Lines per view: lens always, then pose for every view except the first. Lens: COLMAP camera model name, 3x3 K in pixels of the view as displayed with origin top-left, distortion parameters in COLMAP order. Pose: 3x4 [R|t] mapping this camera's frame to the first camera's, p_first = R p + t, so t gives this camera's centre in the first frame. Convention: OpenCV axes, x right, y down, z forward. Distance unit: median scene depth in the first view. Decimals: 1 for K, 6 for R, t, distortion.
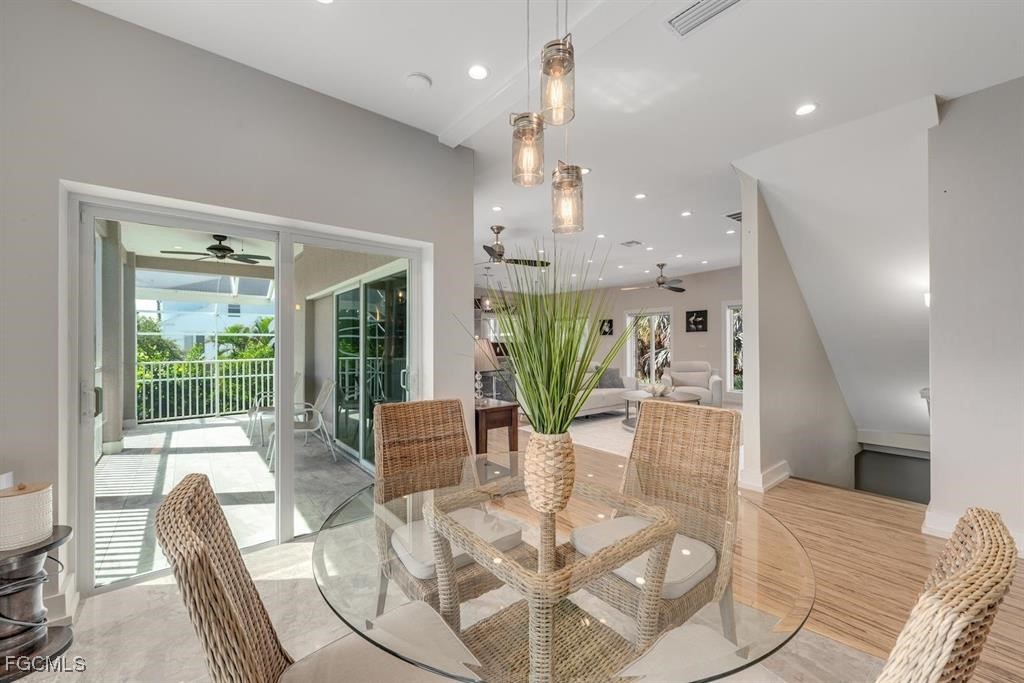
lens RADIAL K [[410.3, 0, 520.0], [0, 410.3, 345.2], [0, 0, 1]] dist [-0.000822, -0.000244]
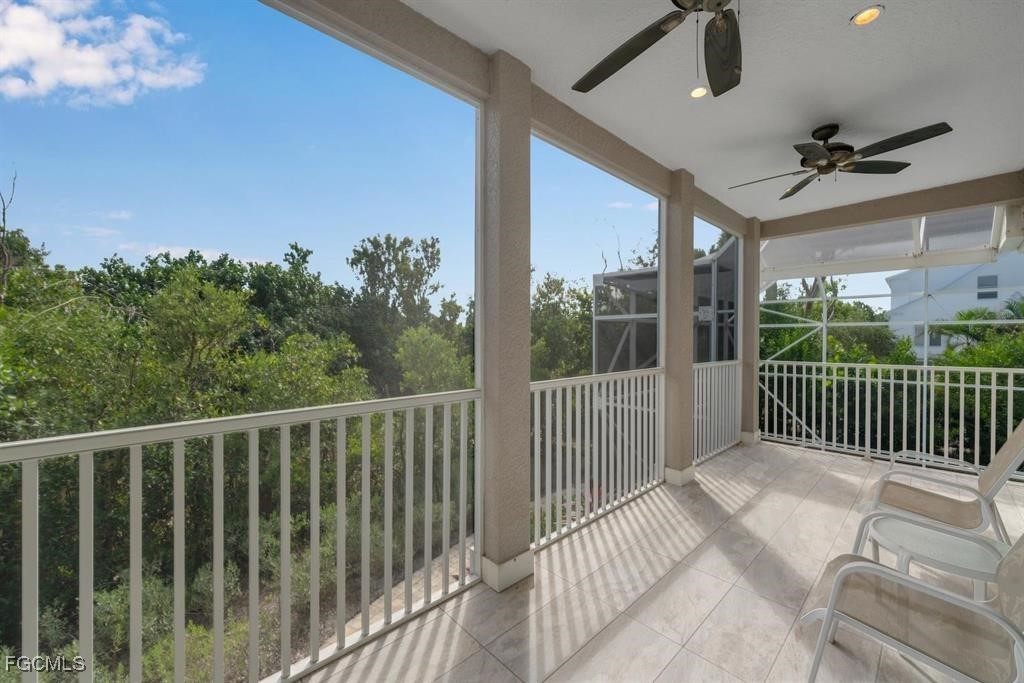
lens RADIAL K [[410.3, 0, 519.9], [0, 410.3, 341.1], [0, 0, 1]] dist [-0.000822, -0.000244]
pose [[0.101596, 0.008333, -0.994791, -0.070746], [0.001594, 0.999962, 0.008539, -0.000982], [0.994824, -0.002454, 0.101579, 0.156808]]
